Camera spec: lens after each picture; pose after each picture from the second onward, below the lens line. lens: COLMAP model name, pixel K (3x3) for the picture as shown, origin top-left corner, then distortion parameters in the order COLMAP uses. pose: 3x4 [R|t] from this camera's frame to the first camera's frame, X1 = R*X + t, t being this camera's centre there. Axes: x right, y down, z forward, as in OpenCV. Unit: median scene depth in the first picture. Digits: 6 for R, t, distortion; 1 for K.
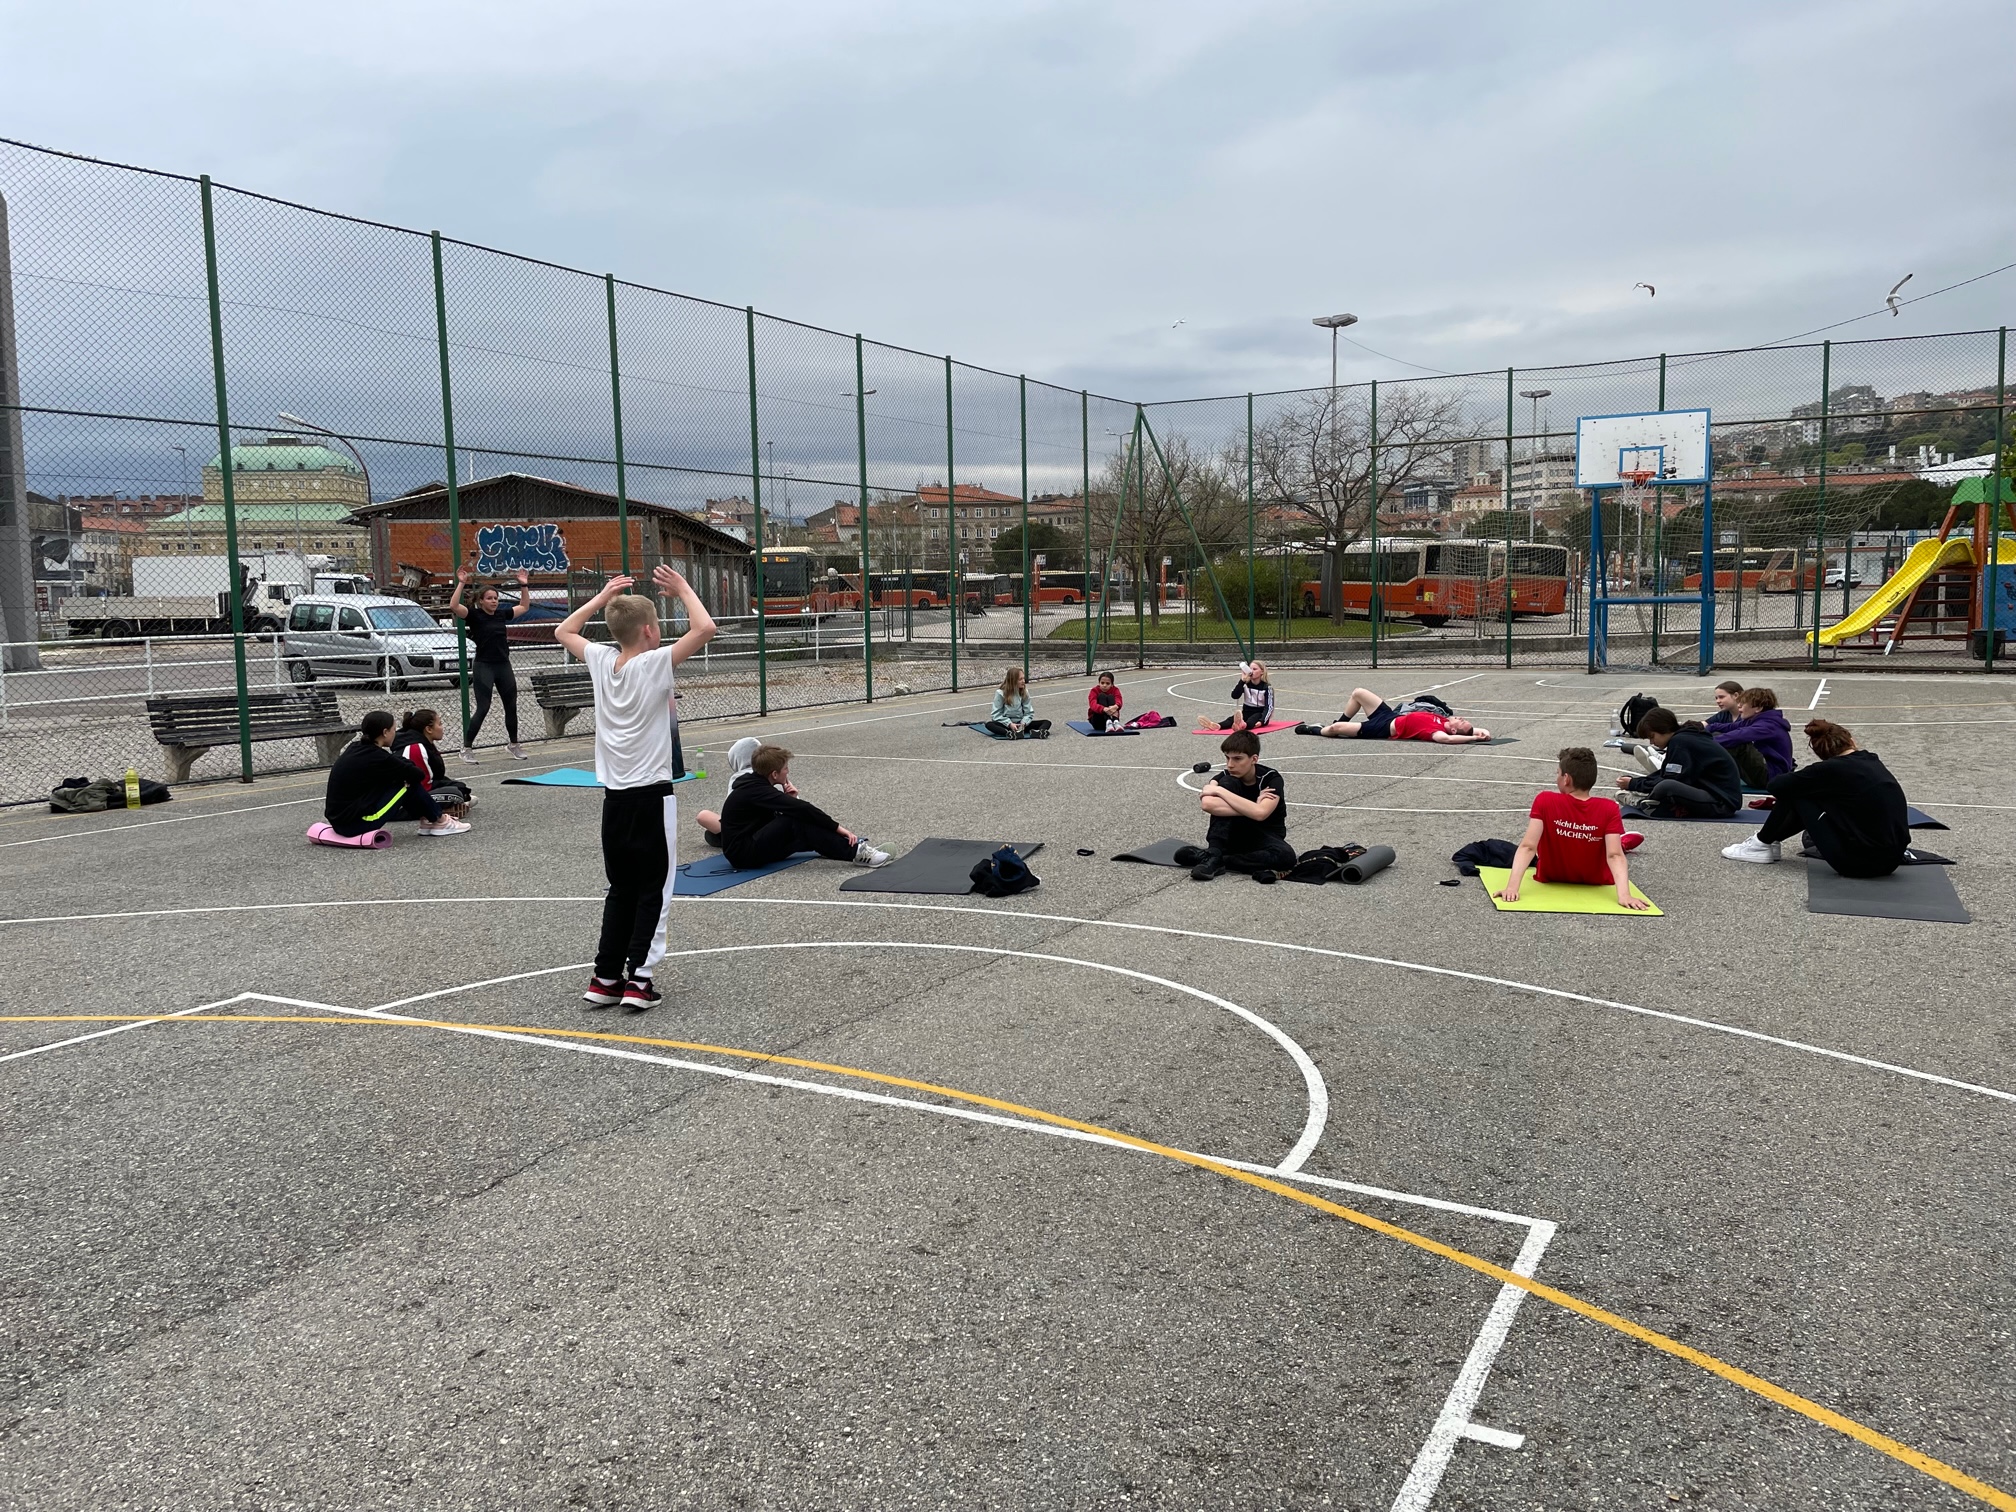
lens RADIAL K [[1520.4, 0, 1006.1], [0, 1520.4, 744.0], [0, 0, 1]] dist [0.099215, -0.133064]
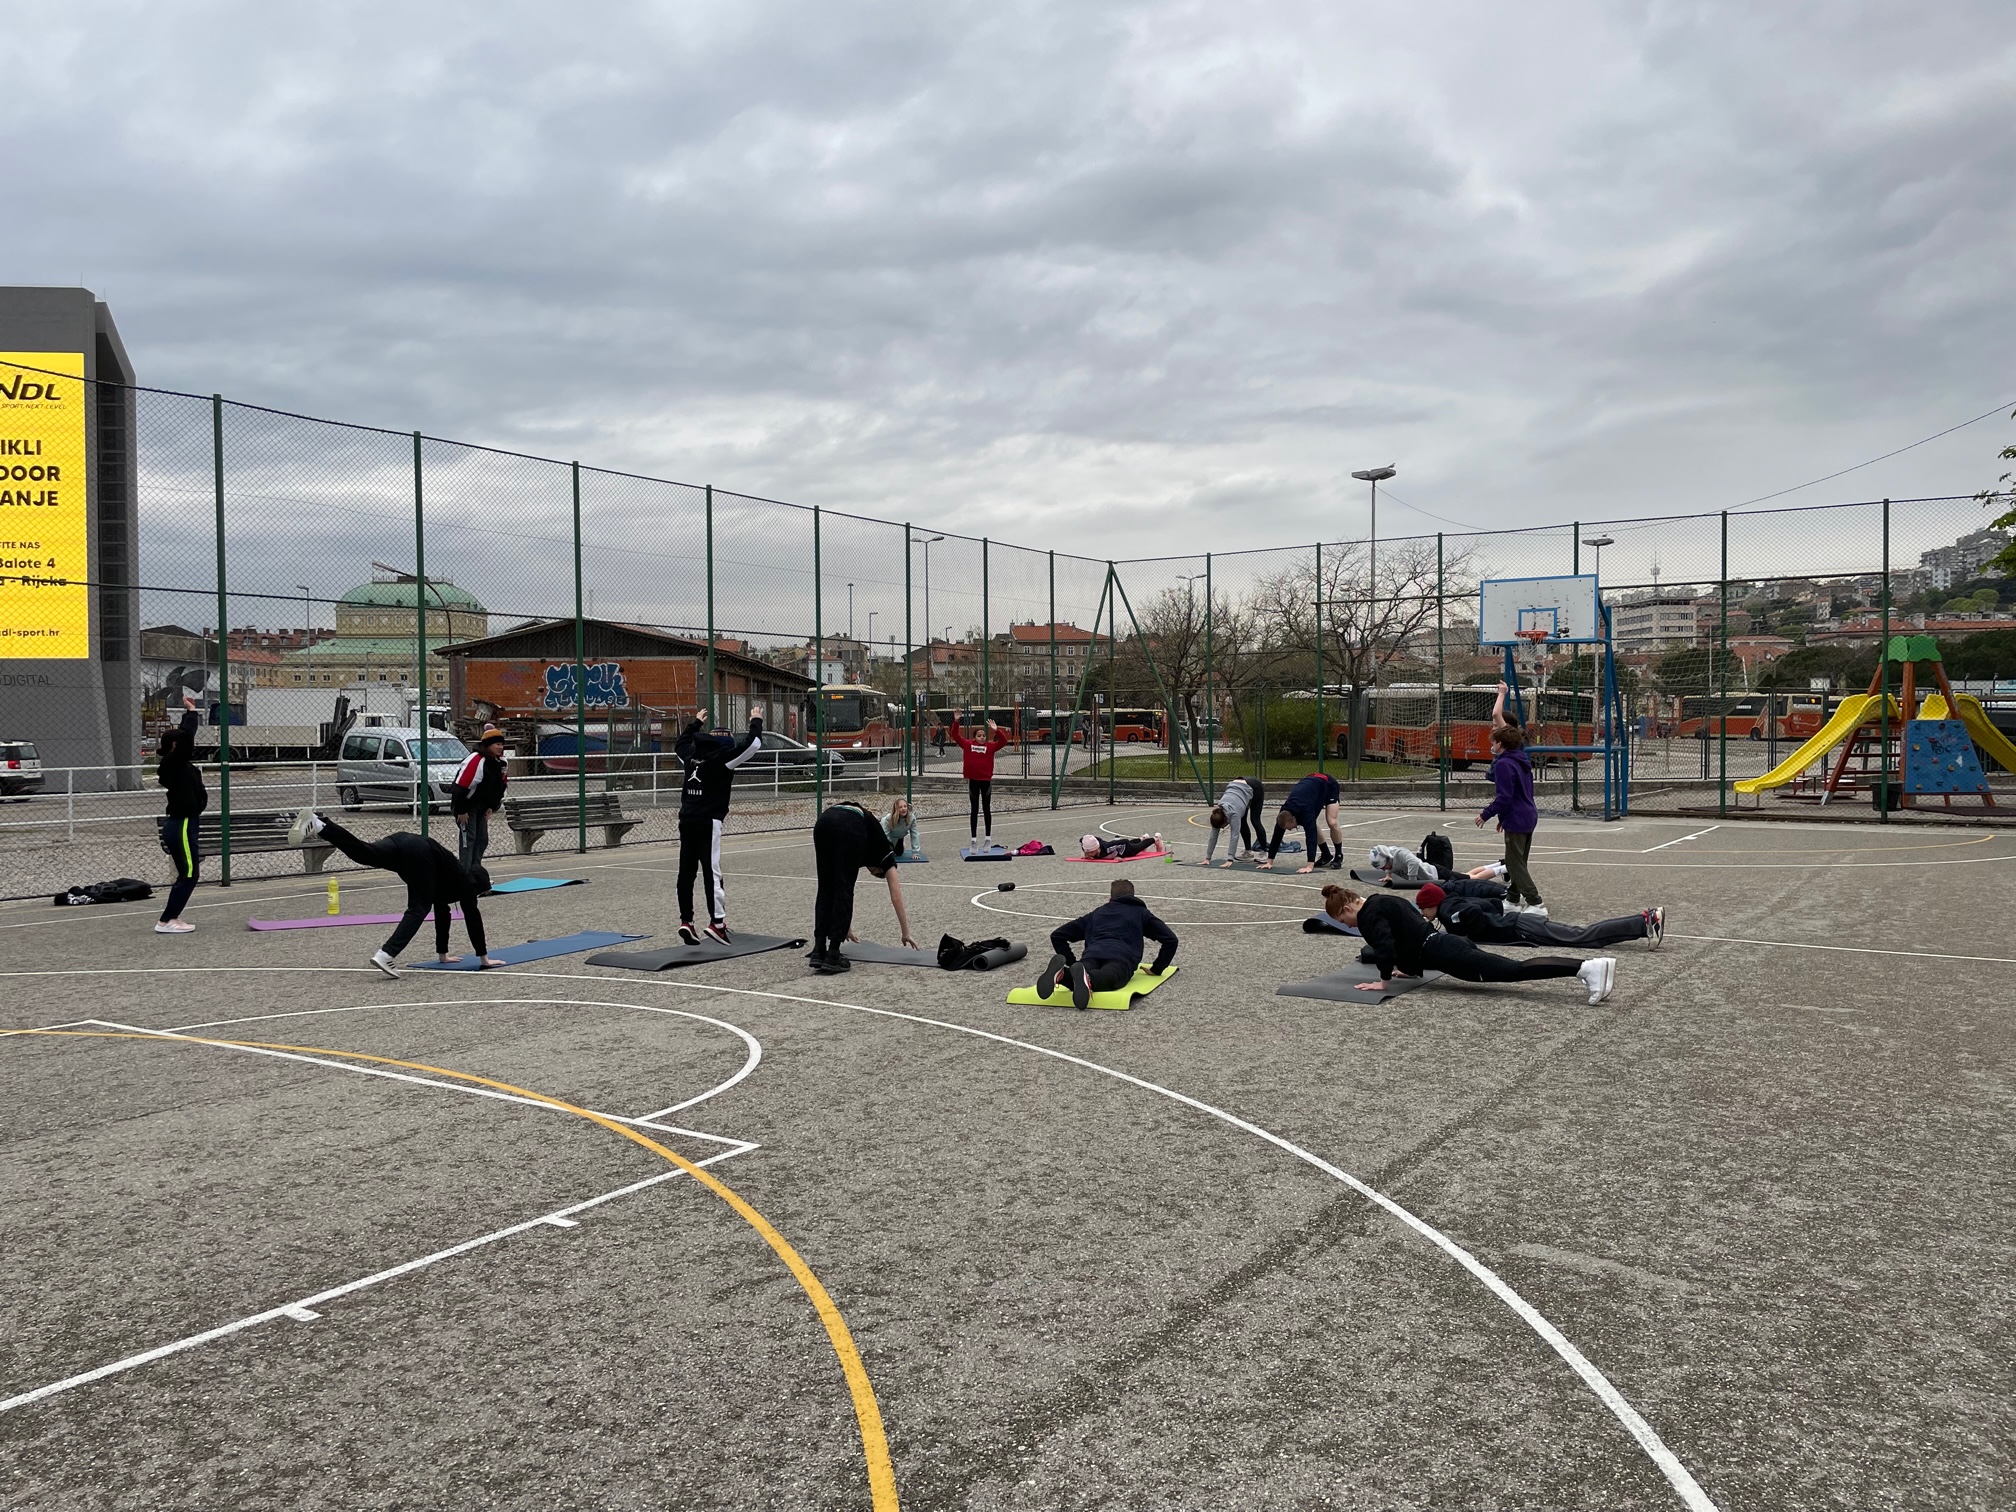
lens RADIAL K [[1525.7, 0, 996.1], [0, 1525.7, 764.4], [0, 0, 1]] dist [0.099168, -0.135033]
pose [[0.997050, 0.014715, -0.075333, 0.091155], [-0.020349, 0.997008, -0.074569, 0.003970], [0.074011, 0.075882, 0.994366, -0.075868]]
